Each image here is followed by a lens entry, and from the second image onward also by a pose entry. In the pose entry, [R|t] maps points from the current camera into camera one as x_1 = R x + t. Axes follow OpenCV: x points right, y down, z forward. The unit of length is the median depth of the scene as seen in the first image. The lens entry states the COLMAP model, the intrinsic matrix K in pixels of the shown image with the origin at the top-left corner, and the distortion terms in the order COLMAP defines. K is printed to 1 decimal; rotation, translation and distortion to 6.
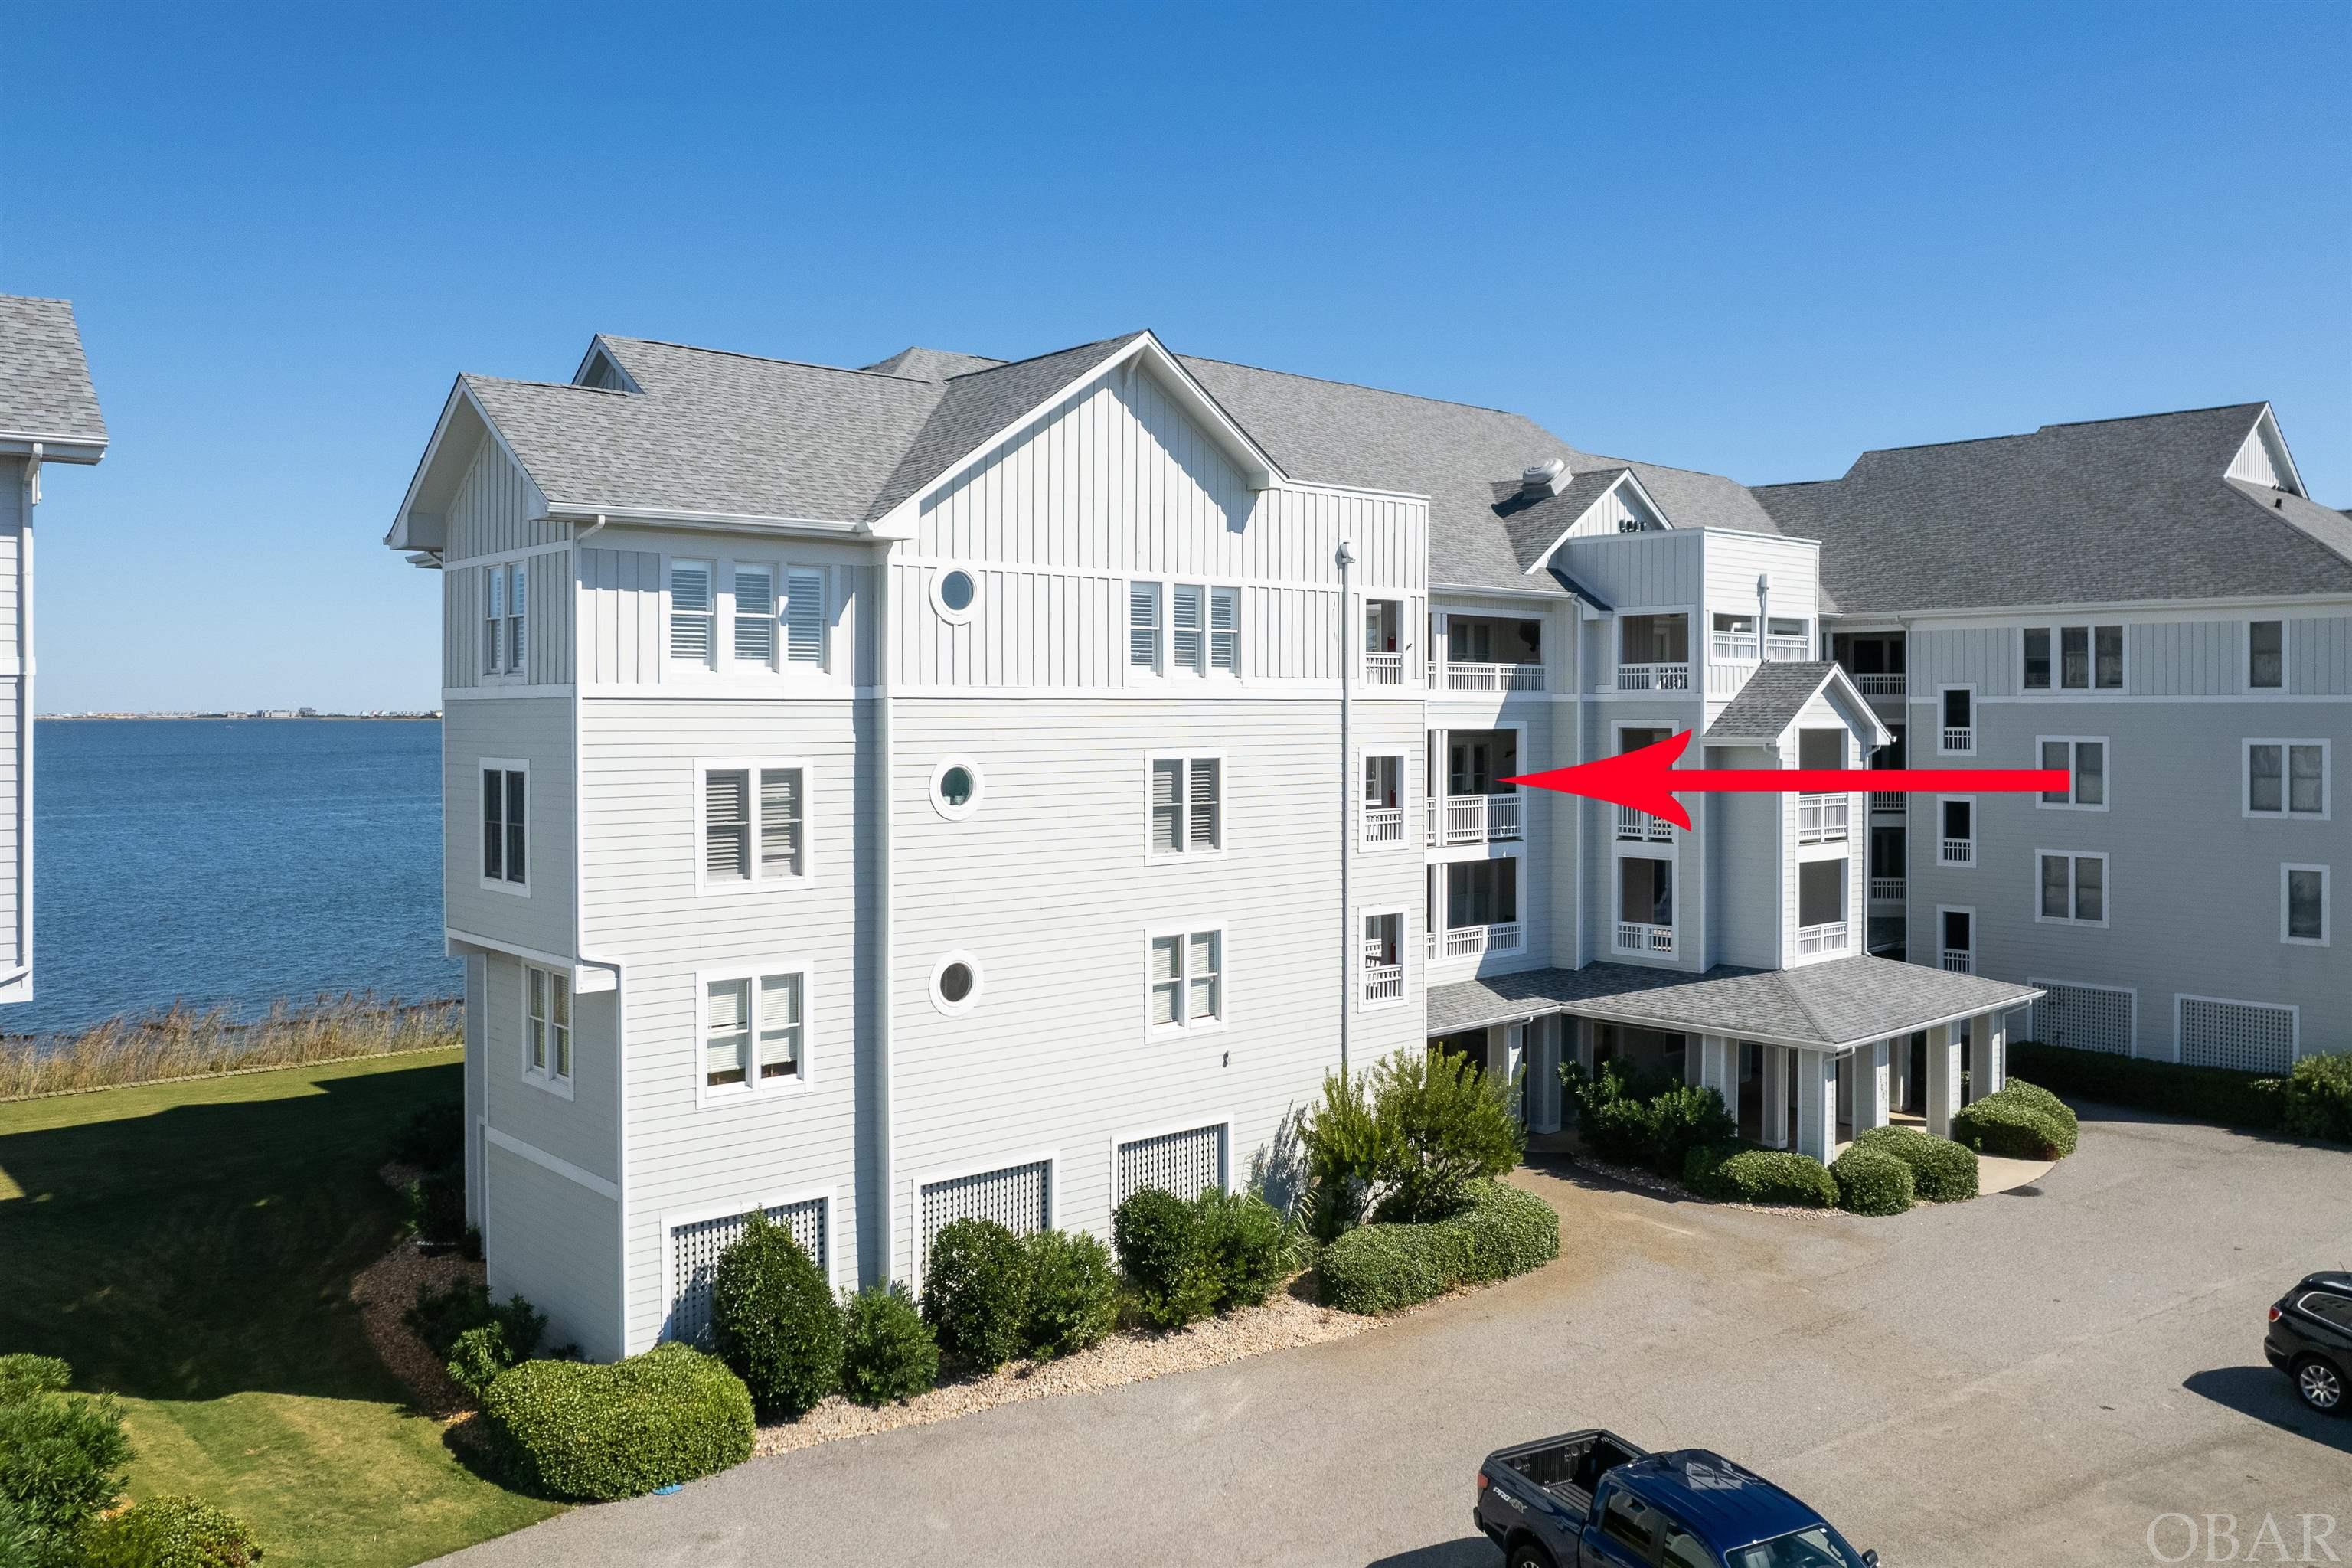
lens RADIAL K [[1801.8, 0, 1182.2], [0, 1801.8, 791.4], [0, 0, 1]] dist [-0.065442, 0.043575]
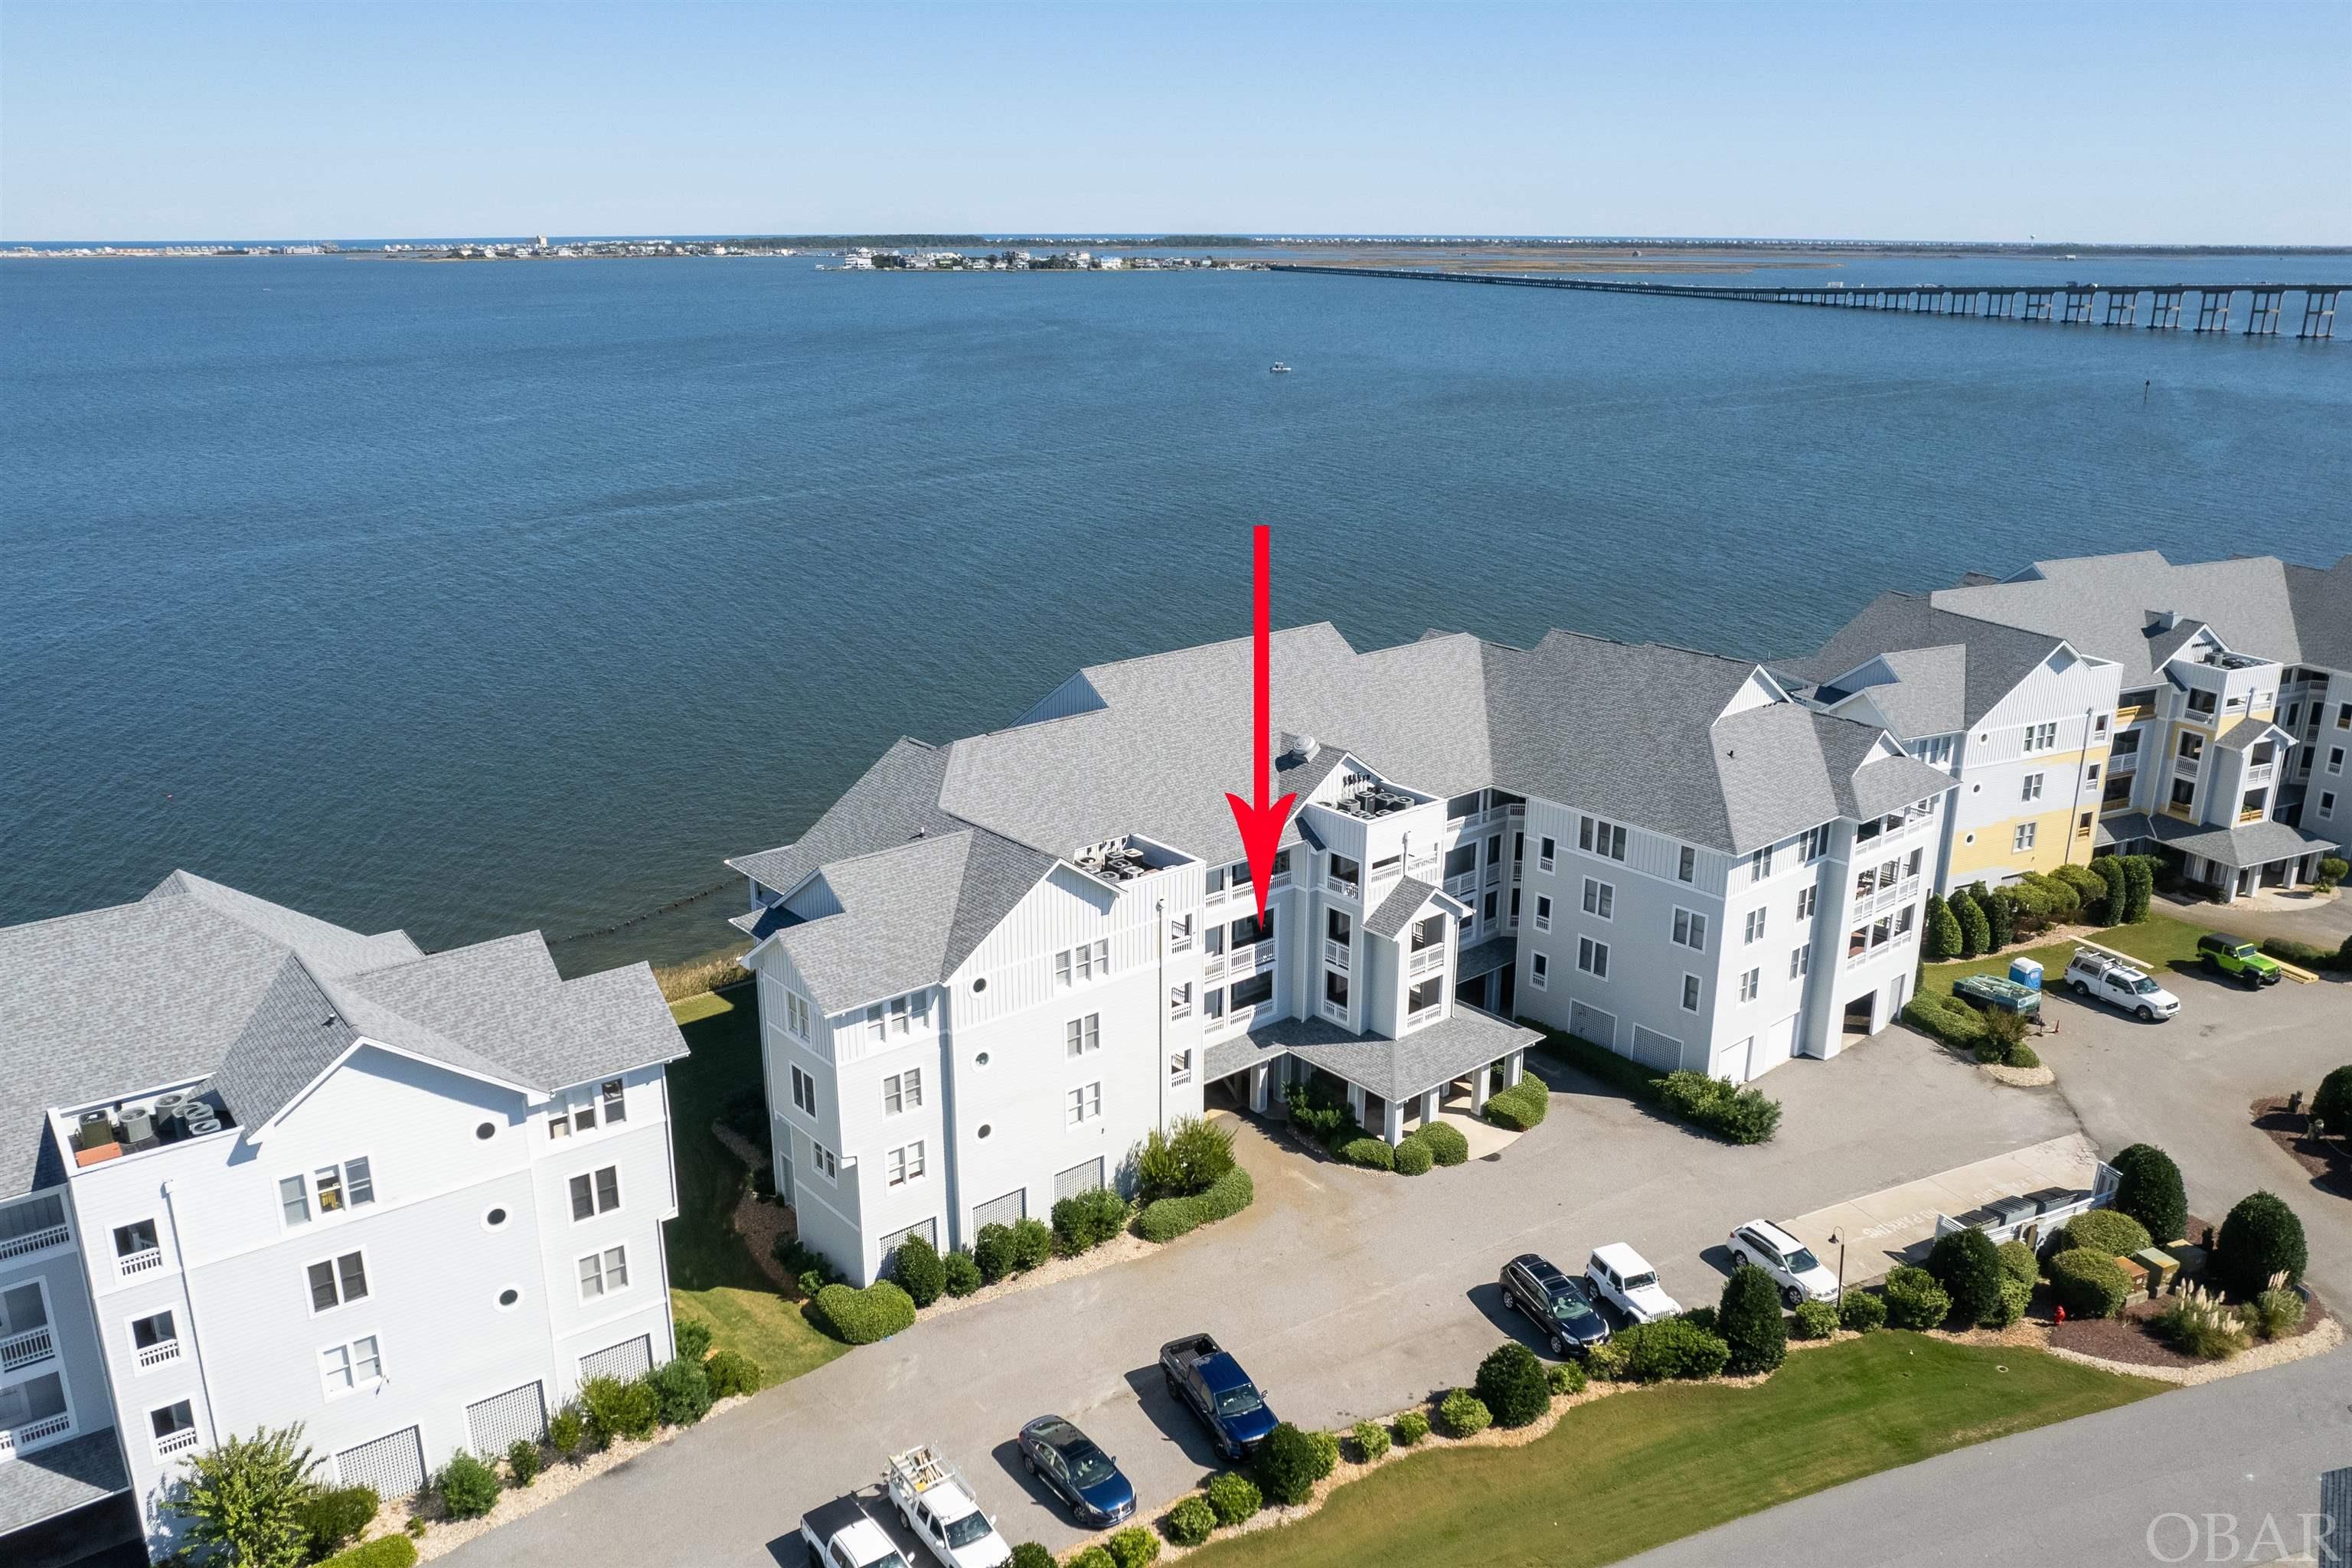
lens RADIAL K [[1808.1, 0, 1206.9], [0, 1808.1, 875.7], [0, 0, 1]] dist [-0.043400, -0.000620]
pose [[0.999866, 0.013227, -0.009657, 0.189751], [-0.009515, 0.949107, 0.314809, -0.964481], [0.013330, -0.314675, 0.949106, -1.181242]]
